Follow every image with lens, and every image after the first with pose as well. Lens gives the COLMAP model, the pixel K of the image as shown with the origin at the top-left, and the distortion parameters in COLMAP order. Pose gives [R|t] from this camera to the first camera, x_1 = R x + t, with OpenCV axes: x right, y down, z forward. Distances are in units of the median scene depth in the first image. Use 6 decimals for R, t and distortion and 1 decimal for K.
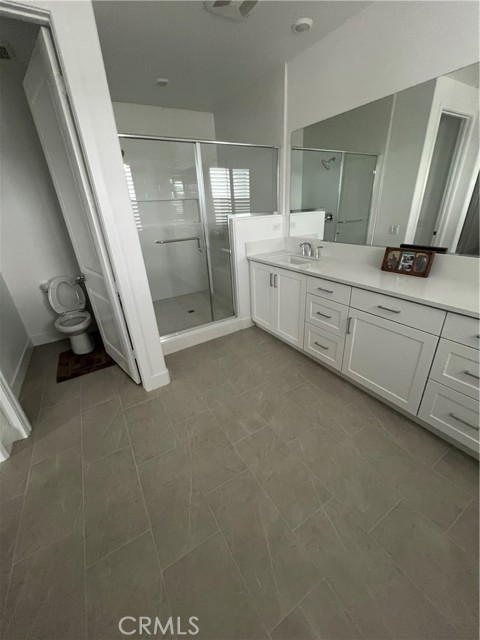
lens RADIAL K [[257.0, 0, 240.5], [0, 257.0, 319.5], [0, 0, 1]] dist [0.001074, 0.000109]
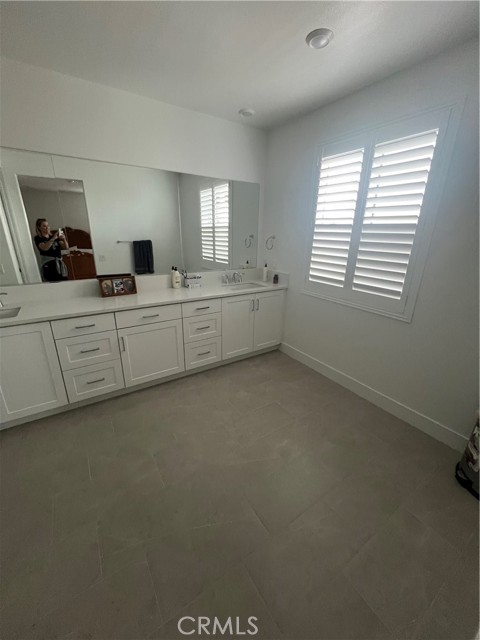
lens RADIAL K [[257.0, 0, 239.3], [0, 257.0, 319.5], [0, 0, 1]] dist [0.001074, 0.000109]
pose [[-0.036843, -0.284379, 0.958004, -0.683944], [0.389438, 0.878778, 0.275838, -0.190167], [-0.920315, 0.383246, 0.078371, 0.369229]]
